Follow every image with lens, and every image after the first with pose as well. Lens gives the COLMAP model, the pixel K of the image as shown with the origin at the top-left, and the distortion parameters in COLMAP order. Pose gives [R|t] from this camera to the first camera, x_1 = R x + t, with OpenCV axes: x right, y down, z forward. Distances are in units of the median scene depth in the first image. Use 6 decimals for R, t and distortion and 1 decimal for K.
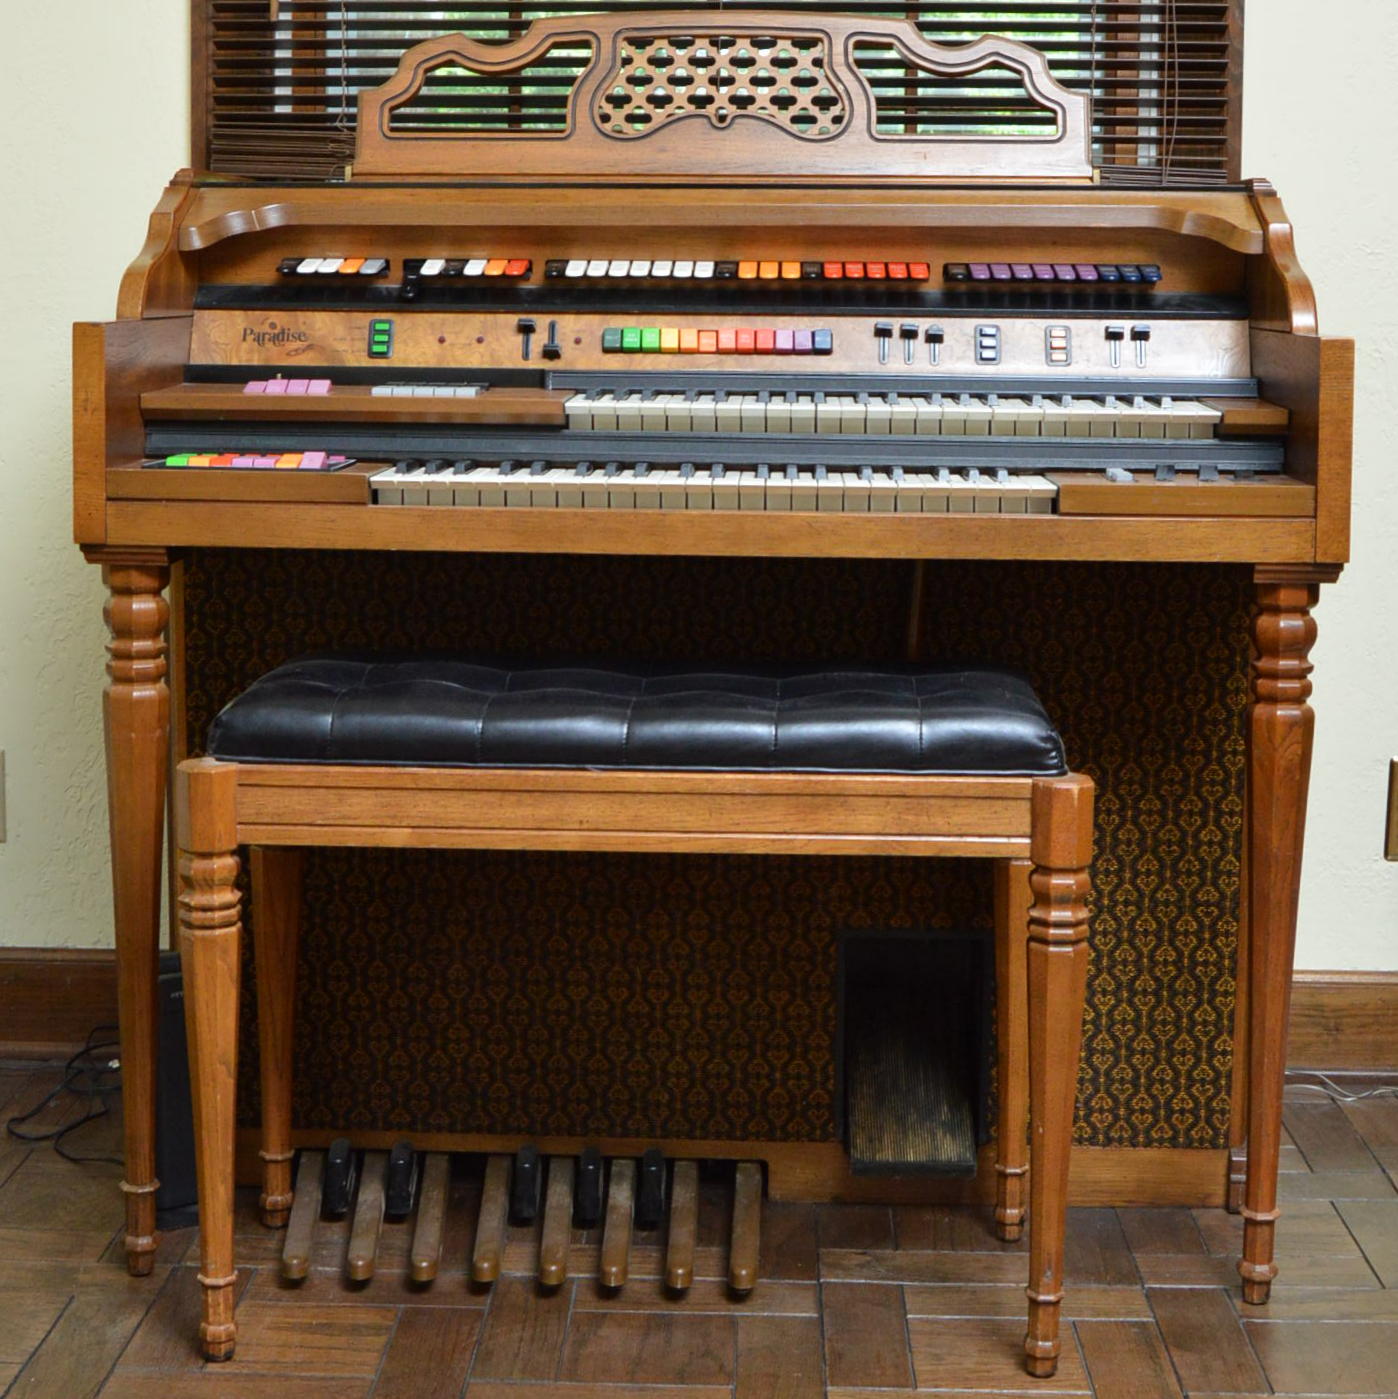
lens RADIAL K [[2107.2, 0, 699.6], [0, 2107.2, 698.3], [0, 0, 1]] dist [-0.066581, 0.000000]
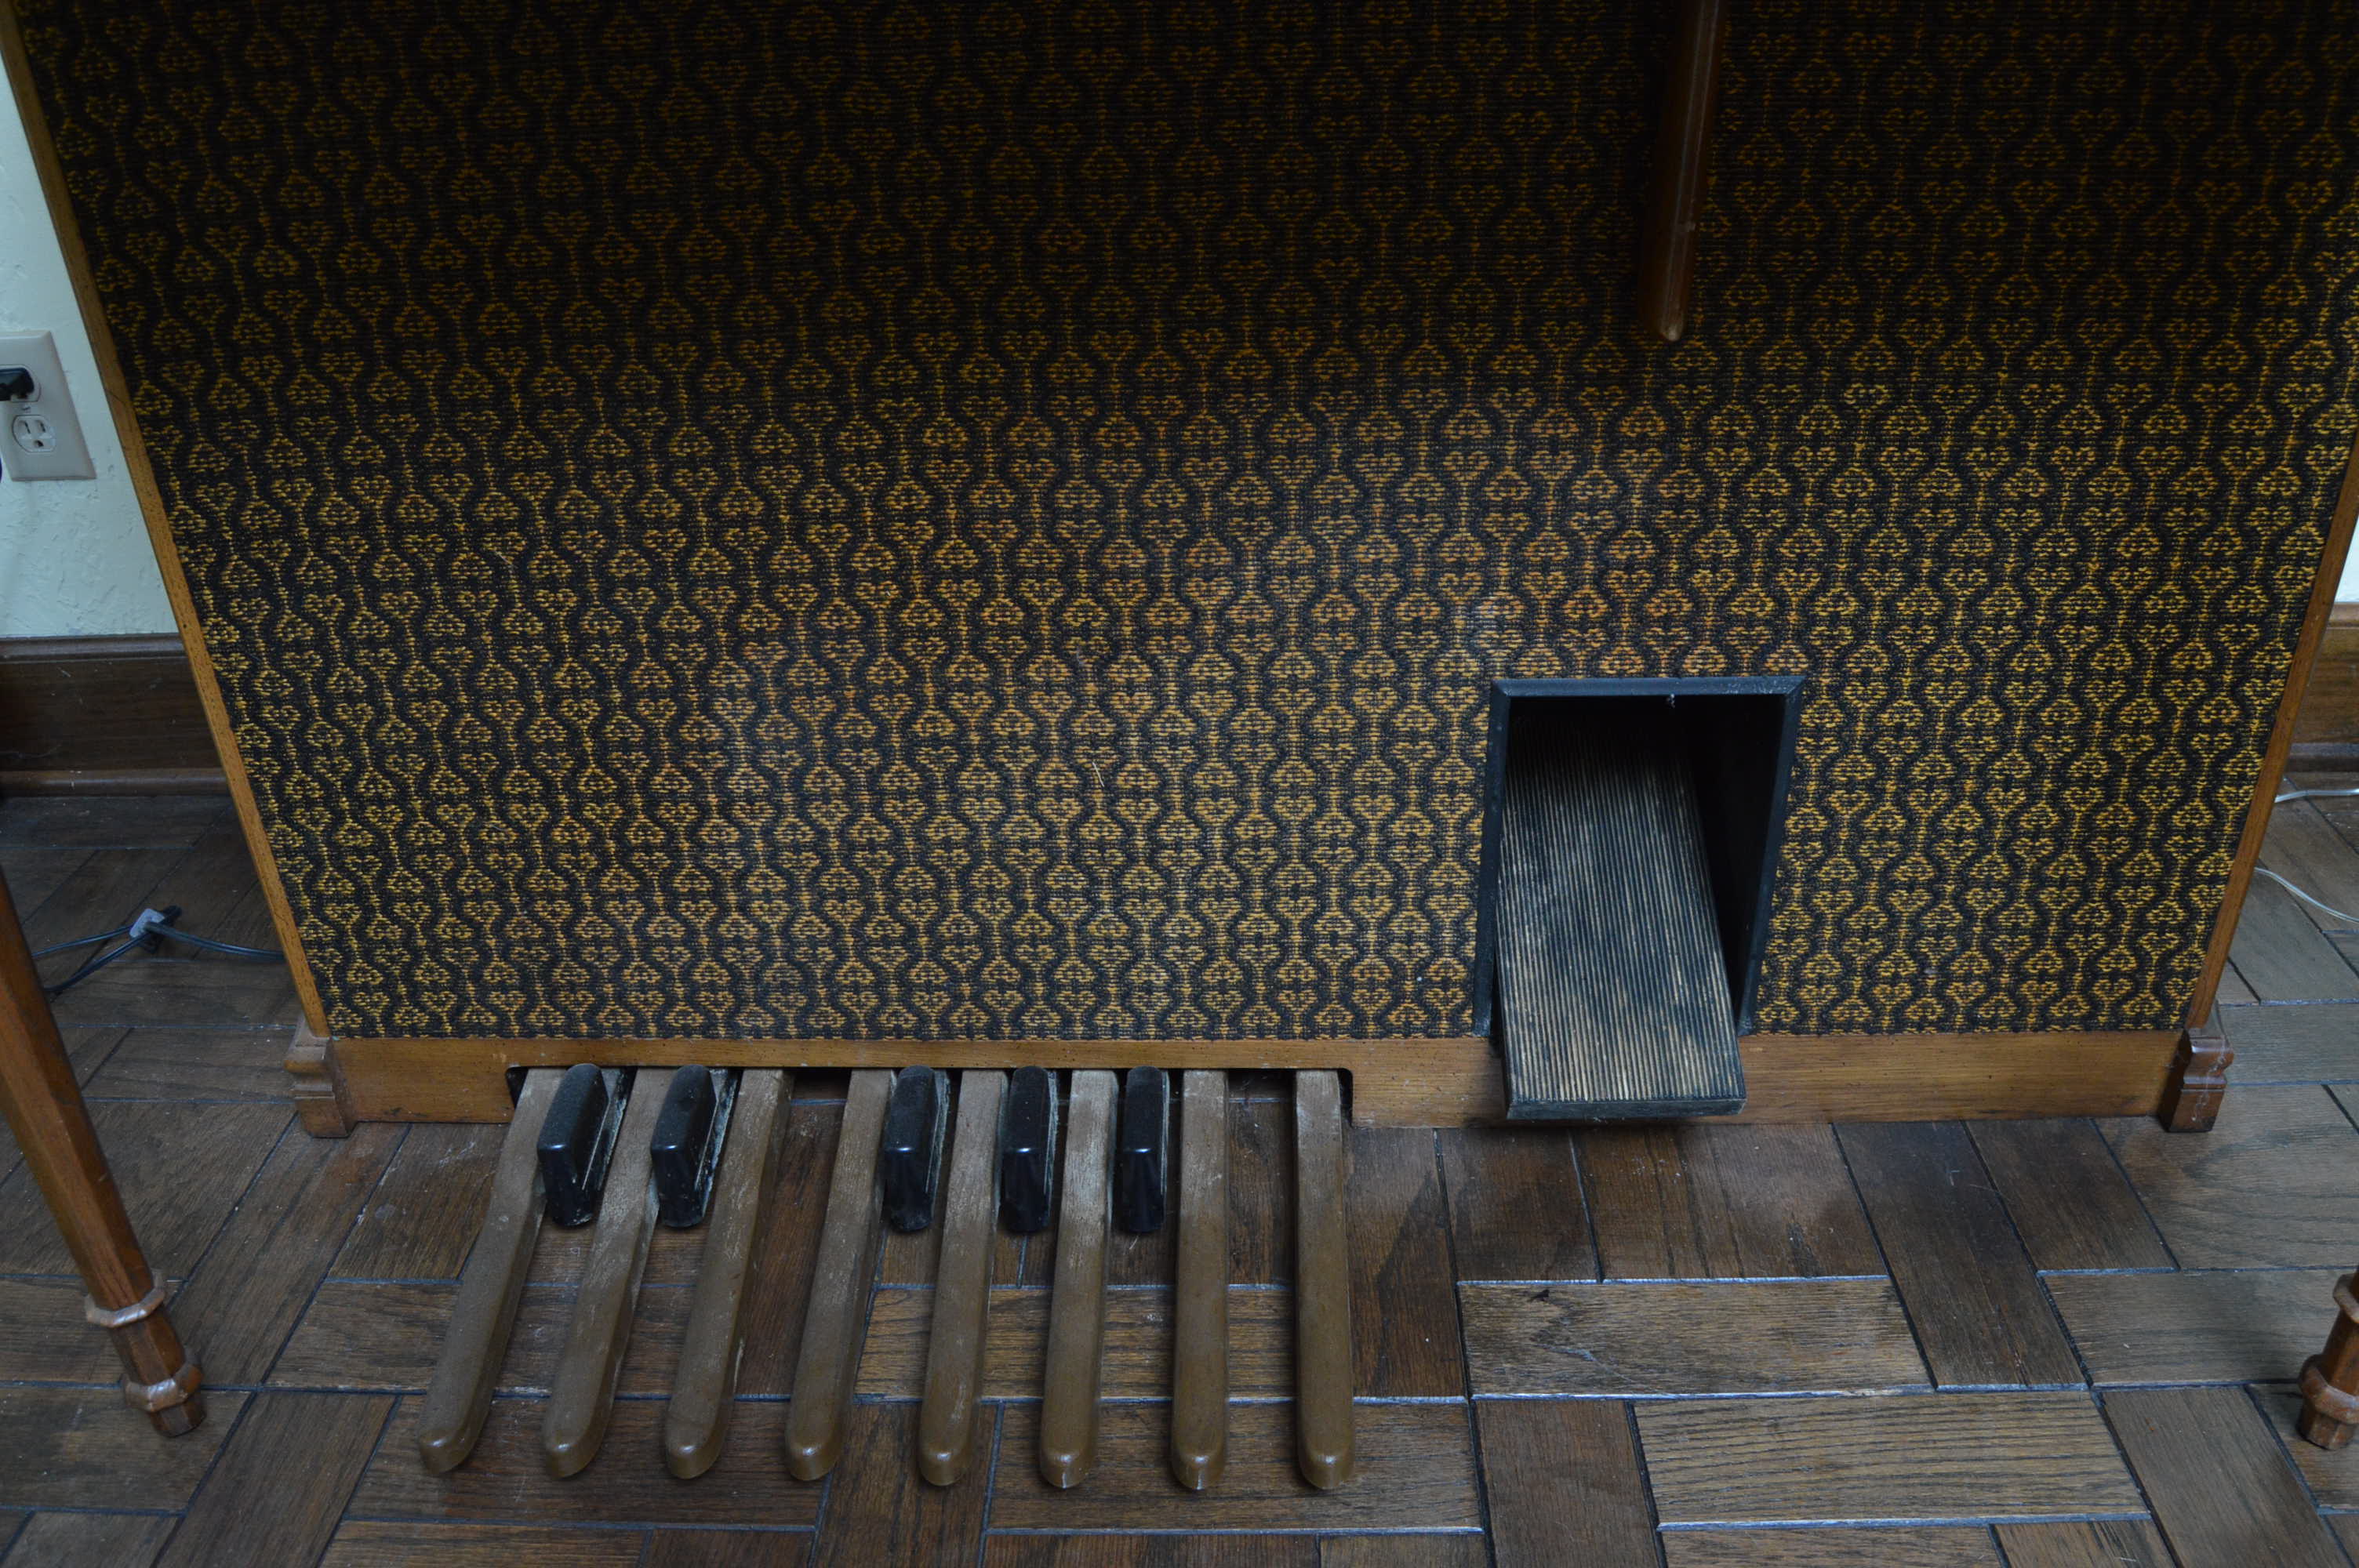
lens RADIAL K [[1828.8, 0, 1192.2], [0, 1828.8, 770.0], [0, 0, 1]] dist [-0.097441, 0.031032]
pose [[0.999214, -0.035235, -0.018135, 0.001943], [0.039314, 0.938936, 0.341839, -0.020142], [0.004983, -0.342283, 0.939584, 0.584061]]
